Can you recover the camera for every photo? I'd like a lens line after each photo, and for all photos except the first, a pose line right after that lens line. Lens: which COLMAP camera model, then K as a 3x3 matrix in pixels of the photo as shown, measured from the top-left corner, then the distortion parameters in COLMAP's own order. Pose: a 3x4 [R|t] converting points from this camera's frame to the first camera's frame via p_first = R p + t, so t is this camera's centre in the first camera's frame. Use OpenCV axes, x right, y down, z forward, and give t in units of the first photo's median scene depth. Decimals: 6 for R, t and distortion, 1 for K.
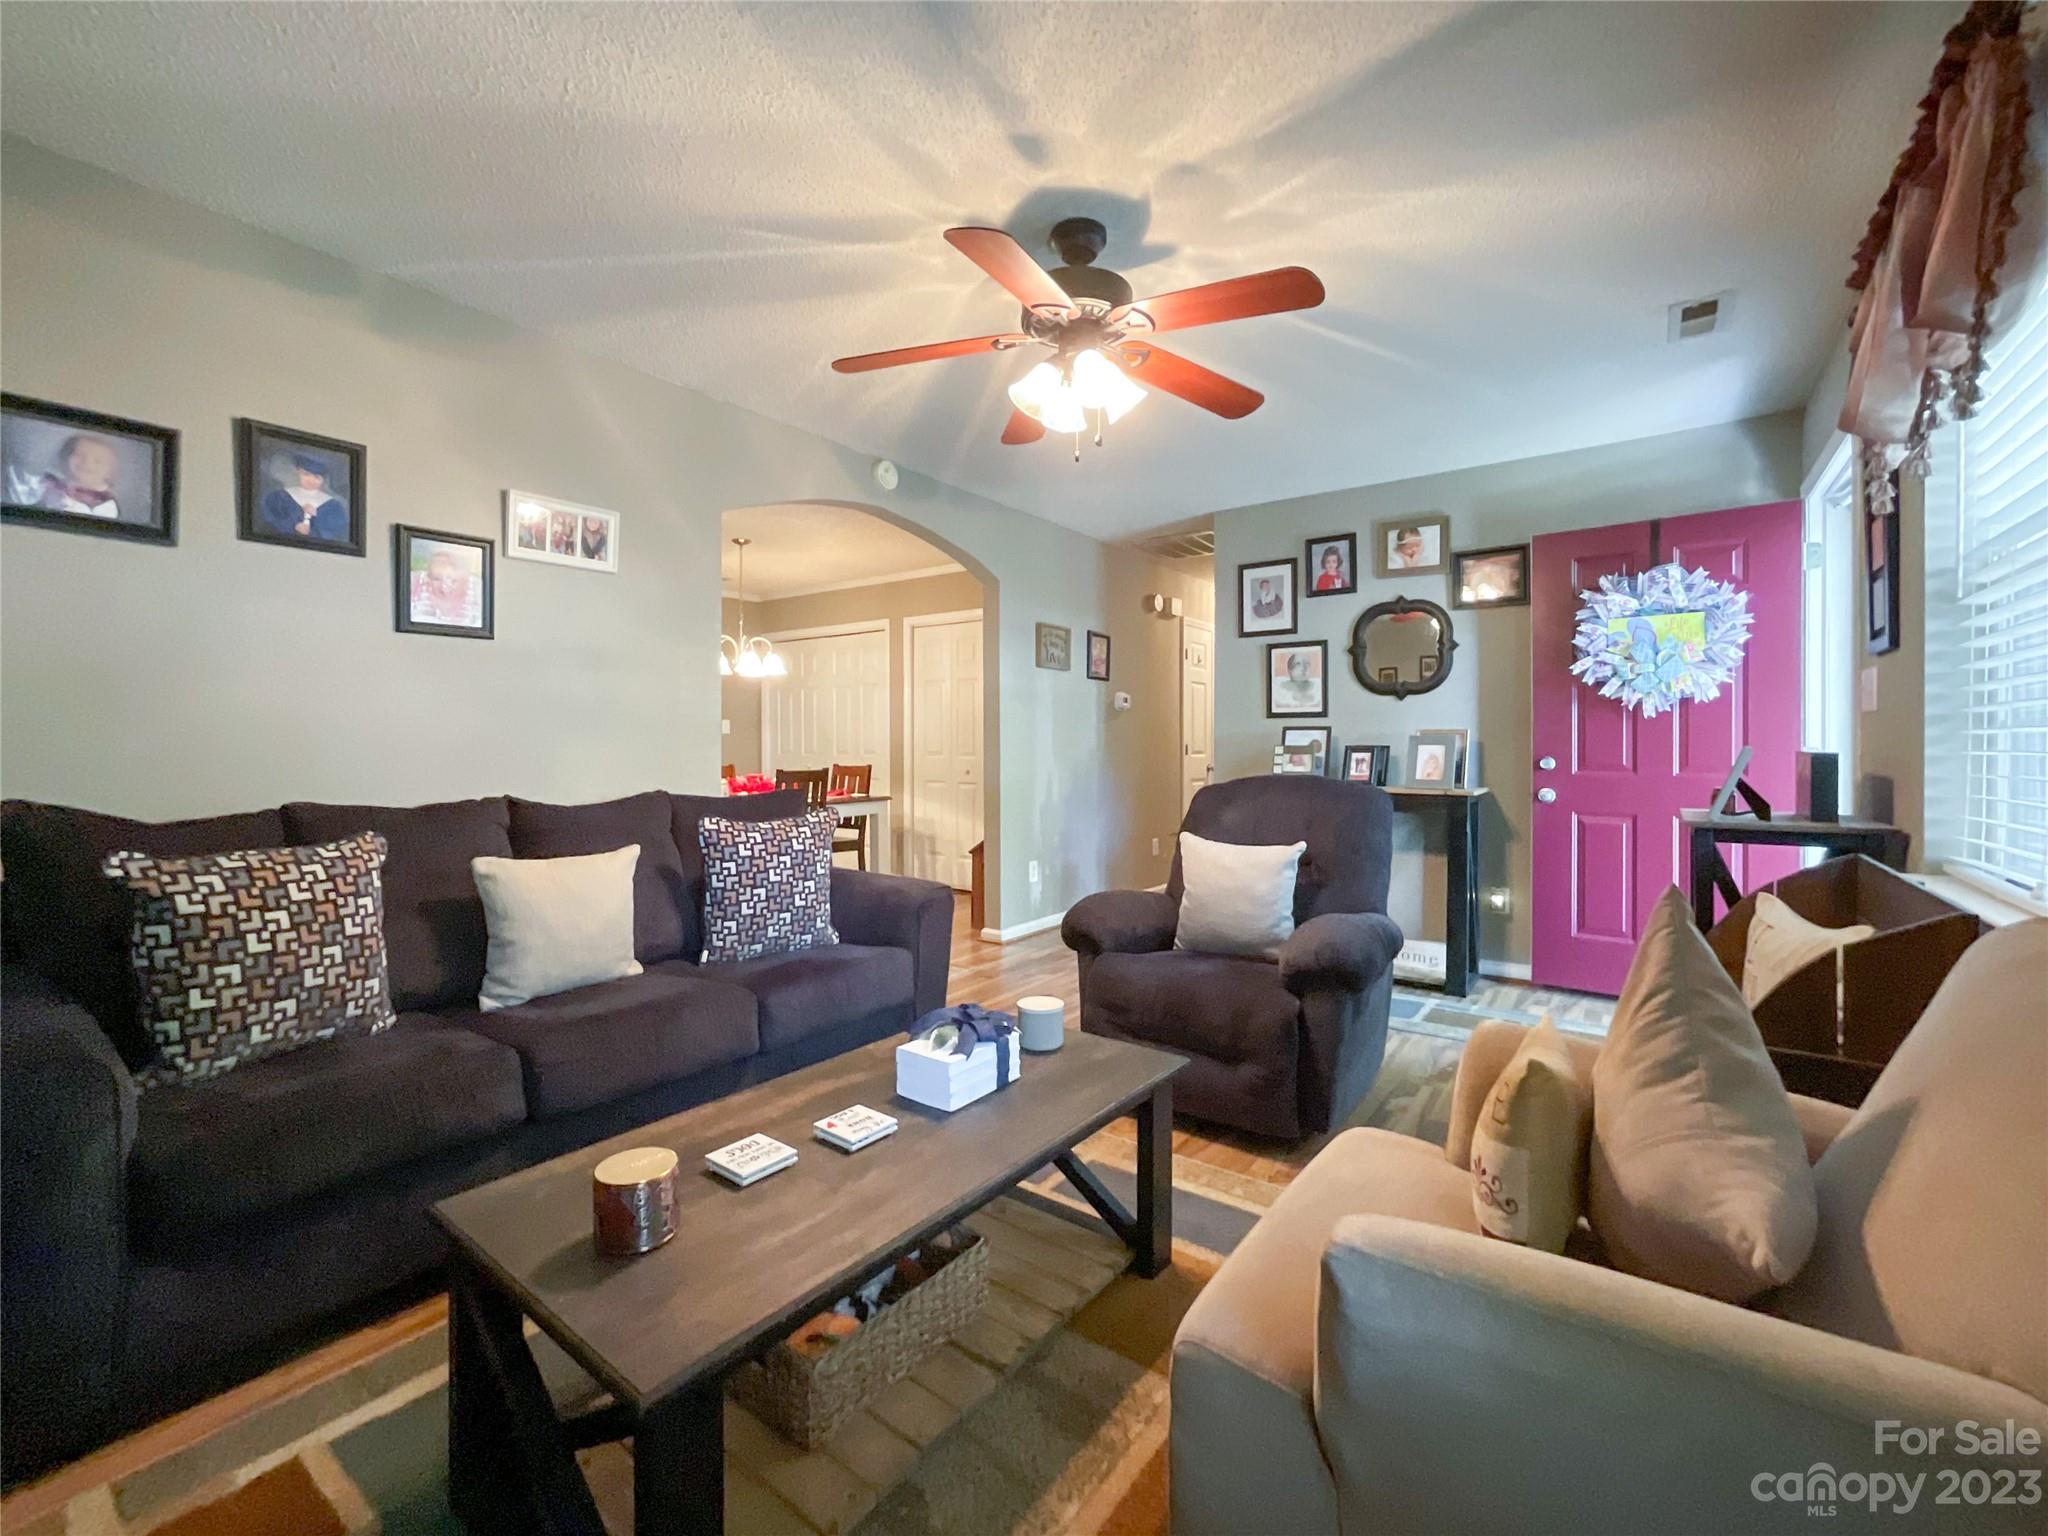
lens RADIAL K [[857.5, 0, 1022.7], [0, 857.5, 748.6], [0, 0, 1]] dist [-0.041029, 0.031512]
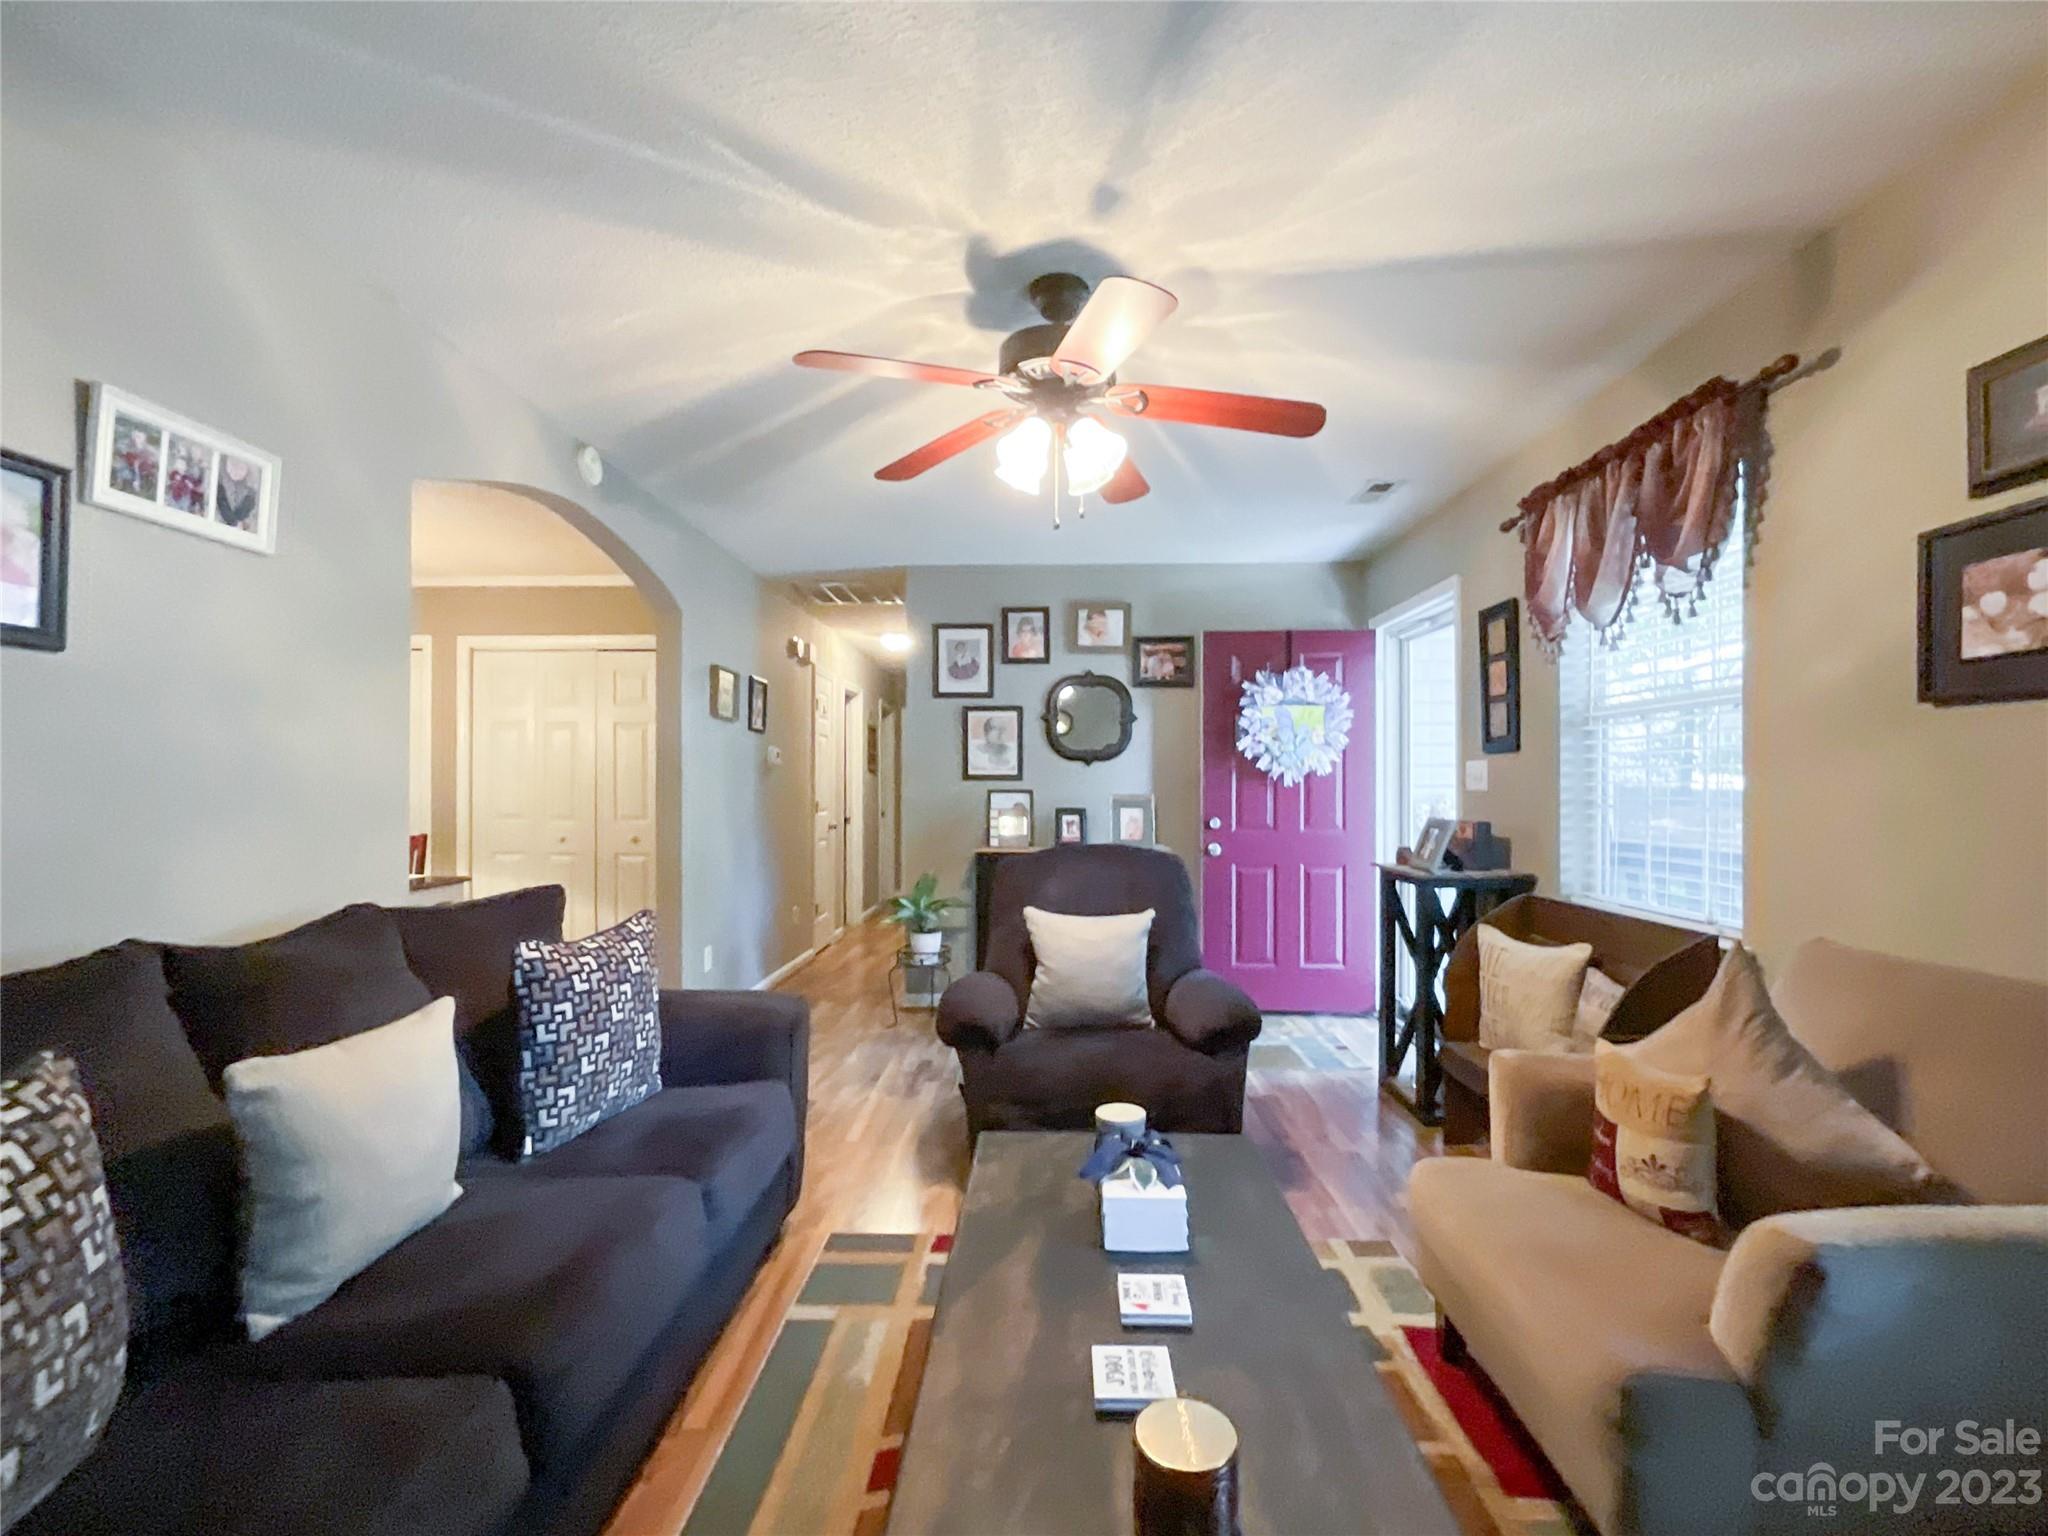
lens RADIAL K [[892.5, 0, 1029.9], [0, 892.5, 778.5], [0, 0, 1]] dist [-0.000738, 0.000289]
pose [[0.814664, 0.007240, 0.579889, -0.338985], [0.001601, 0.999890, -0.014734, -0.028883], [-0.579932, 0.012932, 0.814563, 0.134350]]
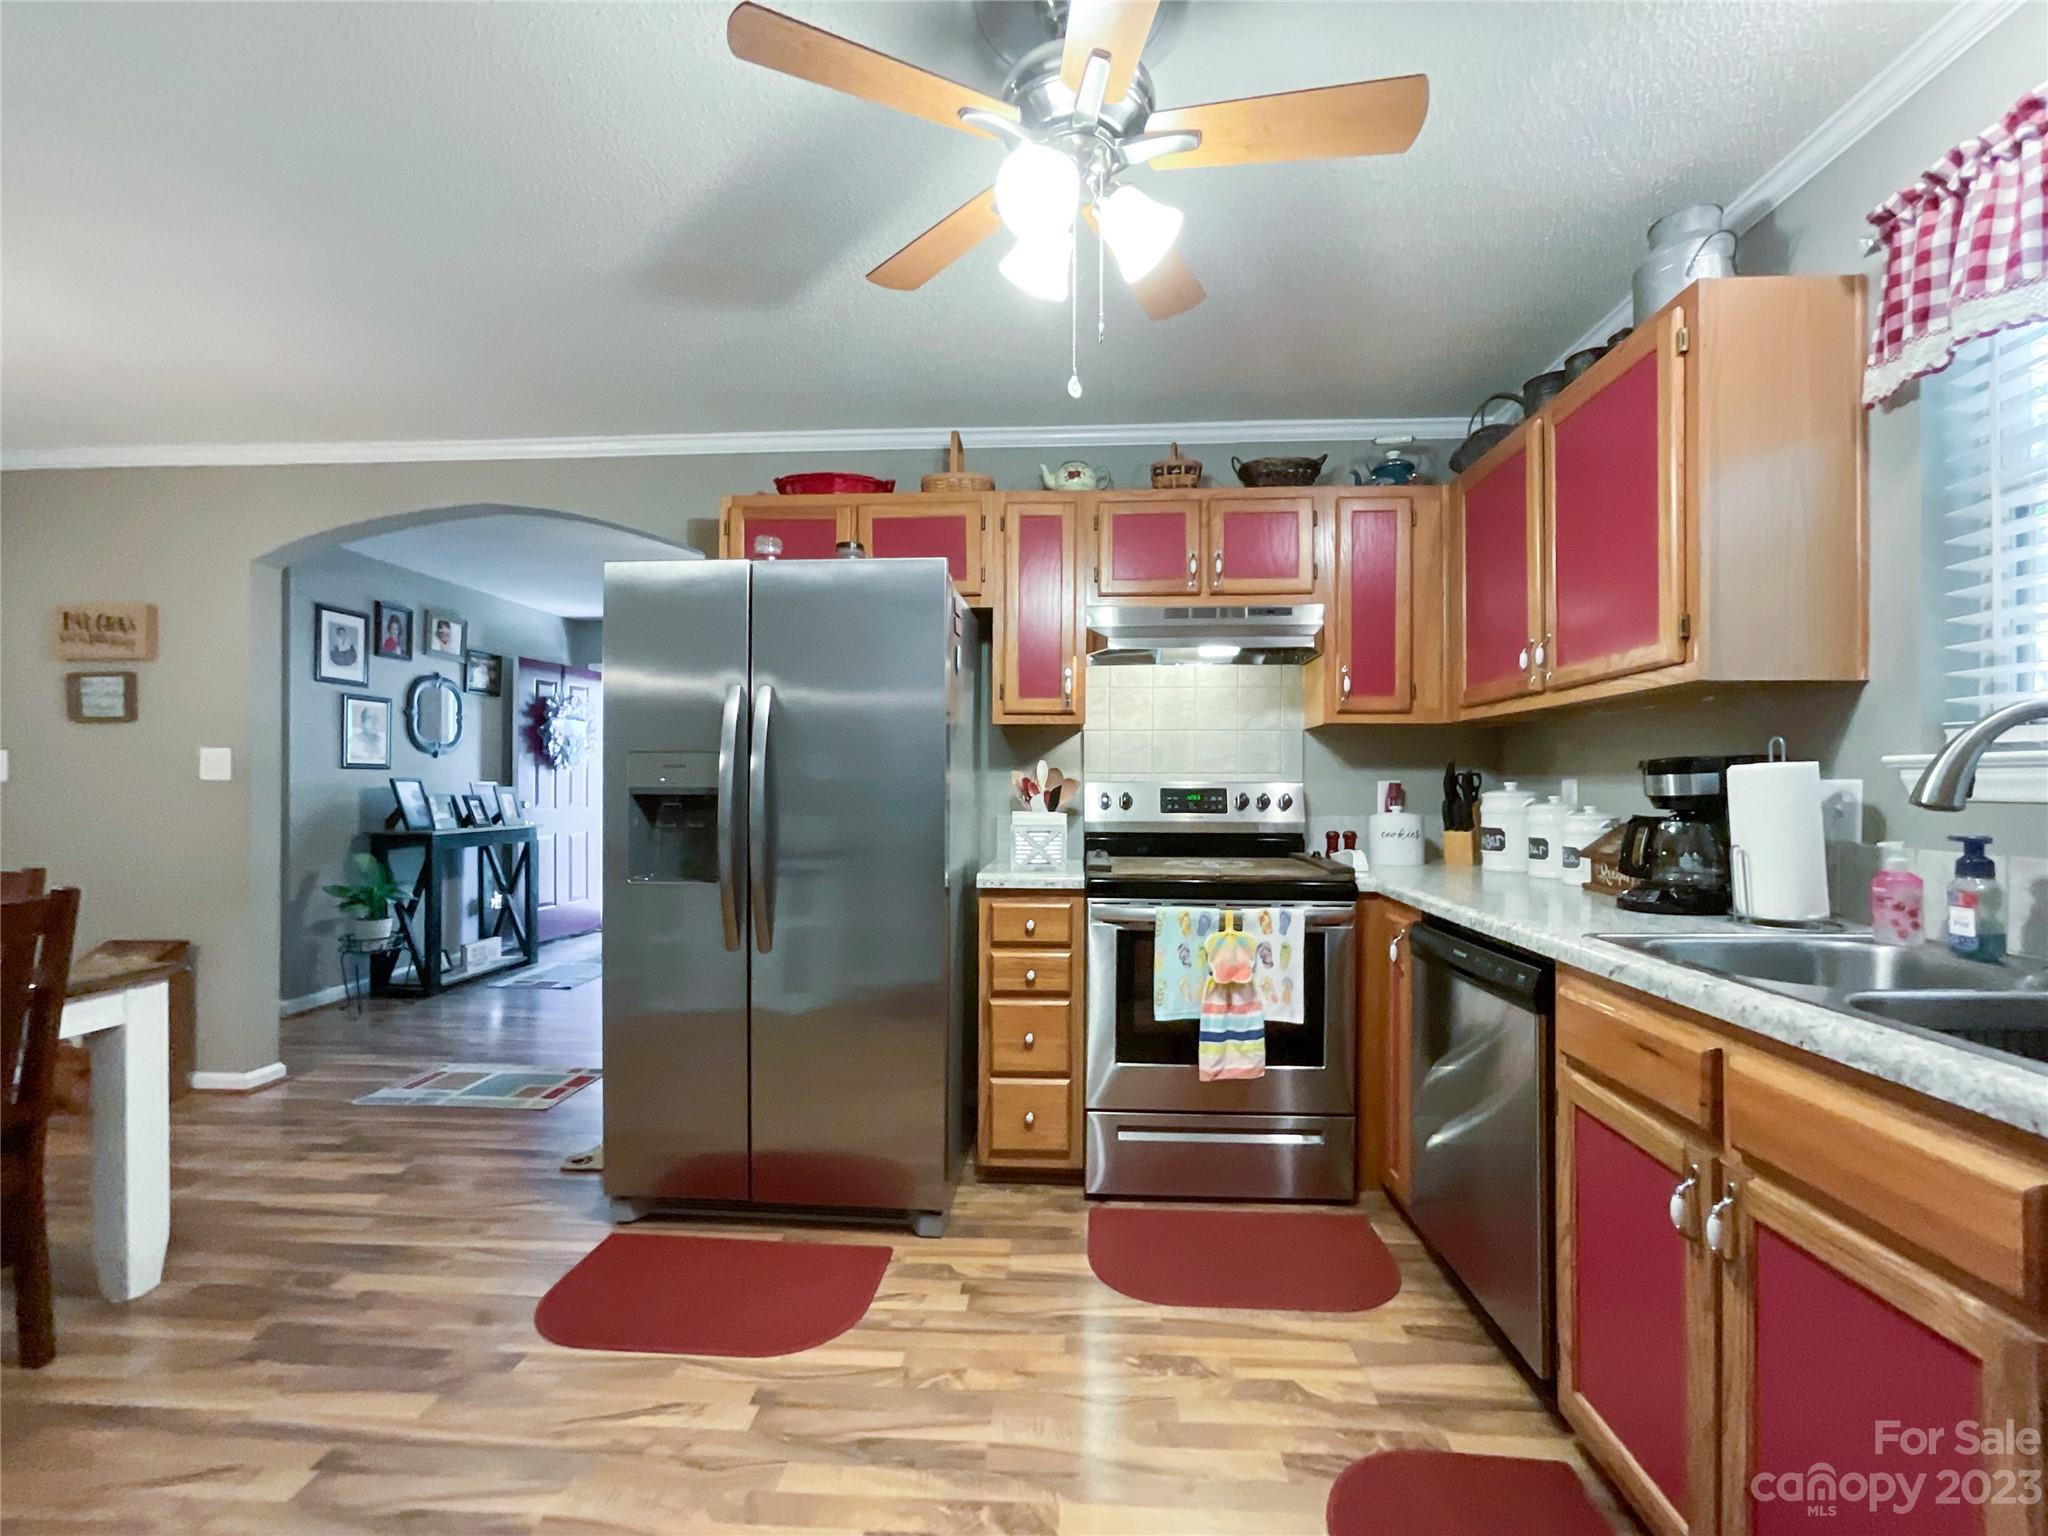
lens RADIAL K [[860.2, 0, 1024.5], [0, 860.2, 783.3], [0, 0, 1]] dist [0.002116, 0.000416]
pose [[-0.546691, -0.001940, 0.837332, -1.281074], [0.003241, 0.999985, 0.004433, -0.026748], [-0.837328, 0.005137, -0.546677, 1.167819]]
